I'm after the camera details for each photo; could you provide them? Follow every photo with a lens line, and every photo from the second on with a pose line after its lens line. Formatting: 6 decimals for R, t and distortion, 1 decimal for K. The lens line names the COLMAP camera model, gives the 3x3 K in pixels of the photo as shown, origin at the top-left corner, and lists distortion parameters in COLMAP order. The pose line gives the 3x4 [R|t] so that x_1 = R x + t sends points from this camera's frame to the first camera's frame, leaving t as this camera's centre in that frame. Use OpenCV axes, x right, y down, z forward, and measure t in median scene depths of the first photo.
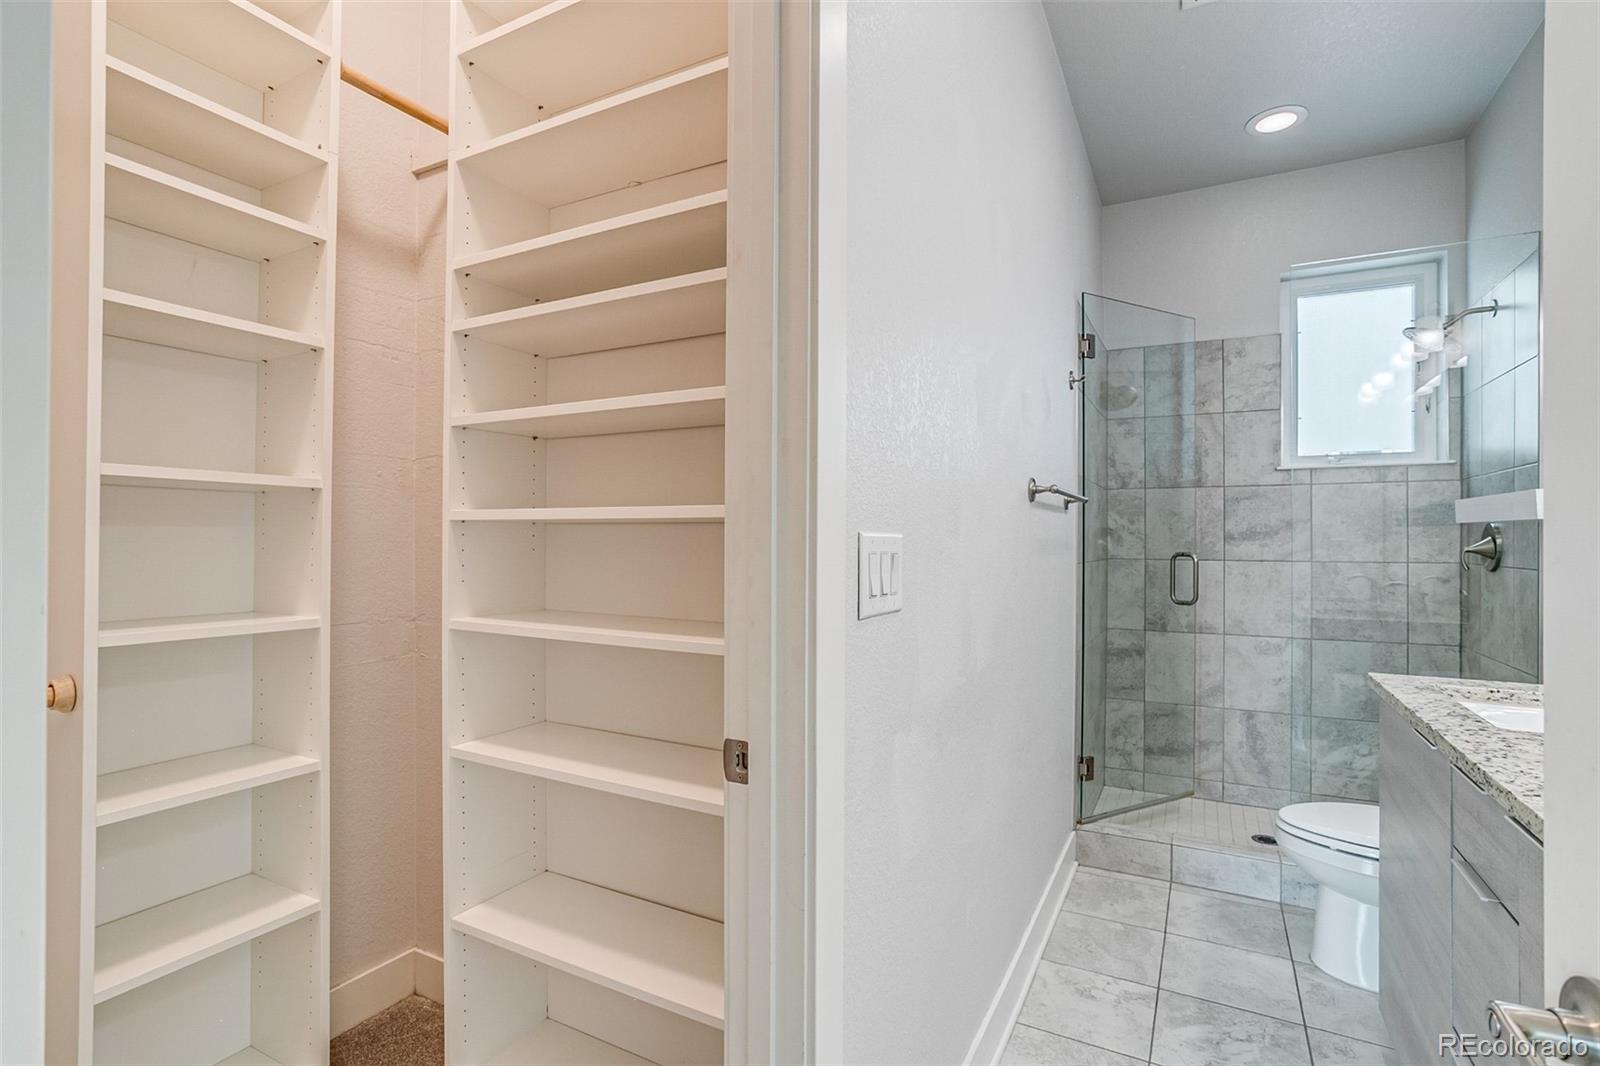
lens RADIAL K [[774.6, 0, 796.3], [0, 774.6, 543.7], [0, 0, 1]] dist [-0.063617, 0.037515]
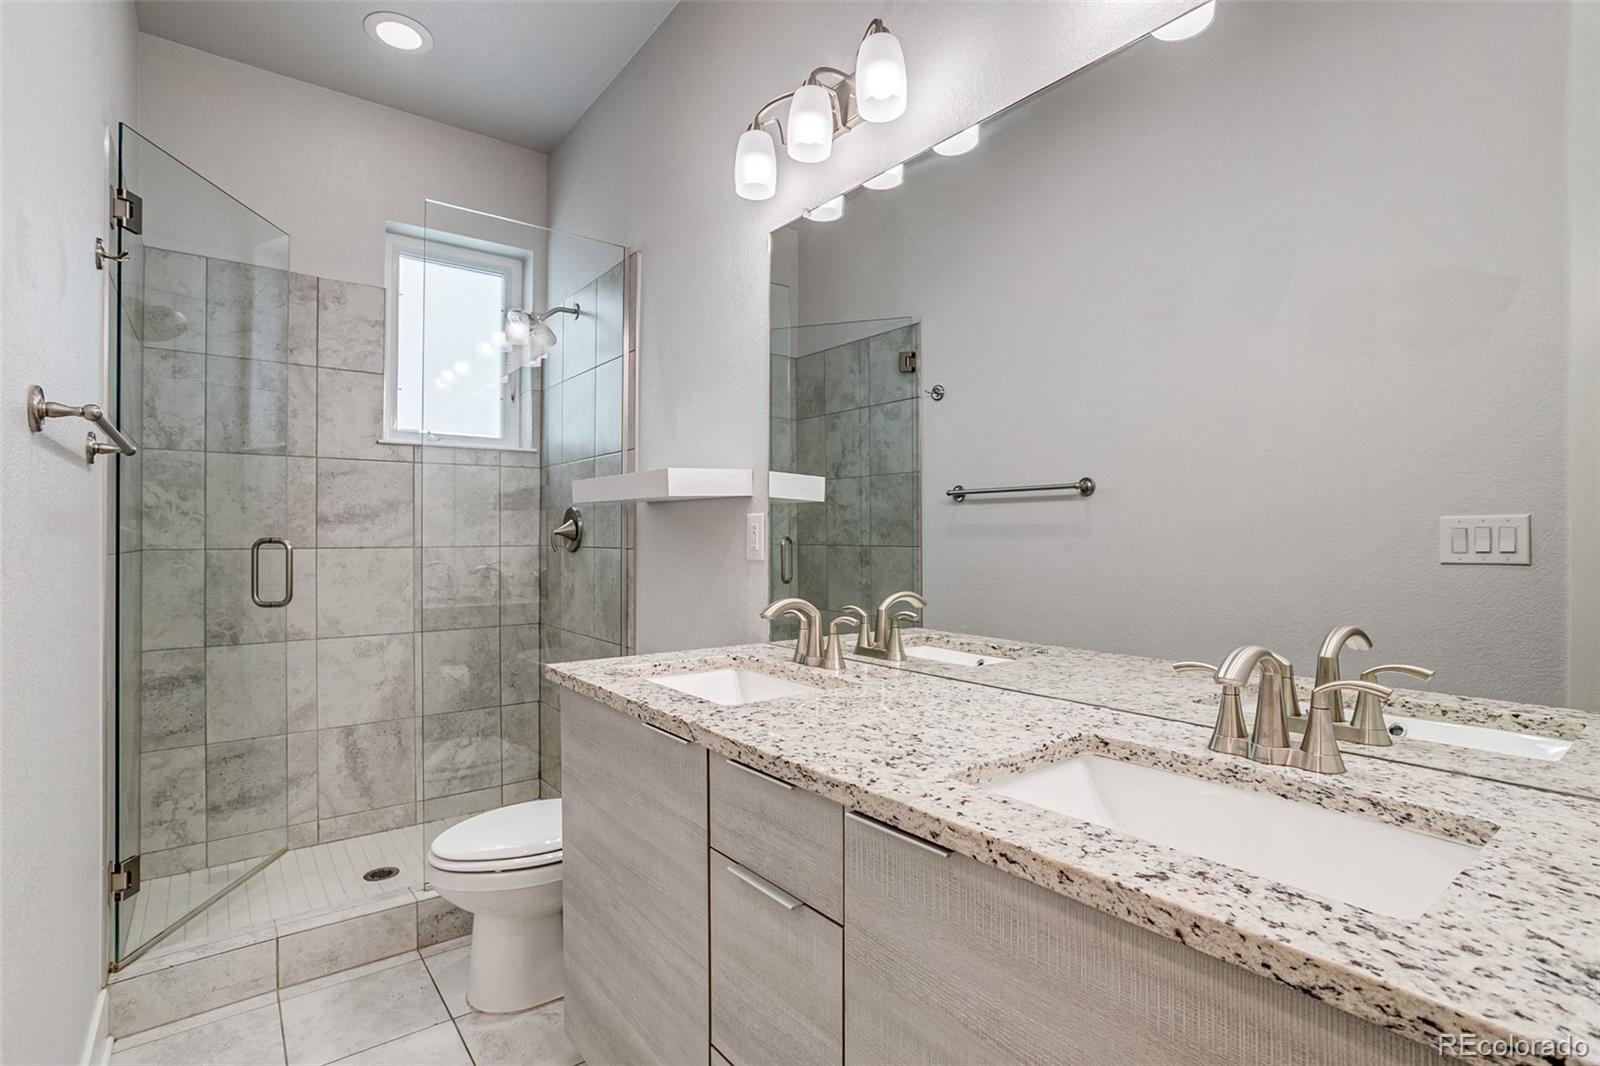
lens RADIAL K [[765.2, 0, 792.3], [0, 765.2, 530.9], [0, 0, 1]] dist [-0.046775, 0.021871]
pose [[0.409796, 0.001088, 0.912177, 0.036797], [0.009189, 0.999944, -0.005321, 0.012711], [-0.912131, 0.010563, 0.409763, 0.214417]]
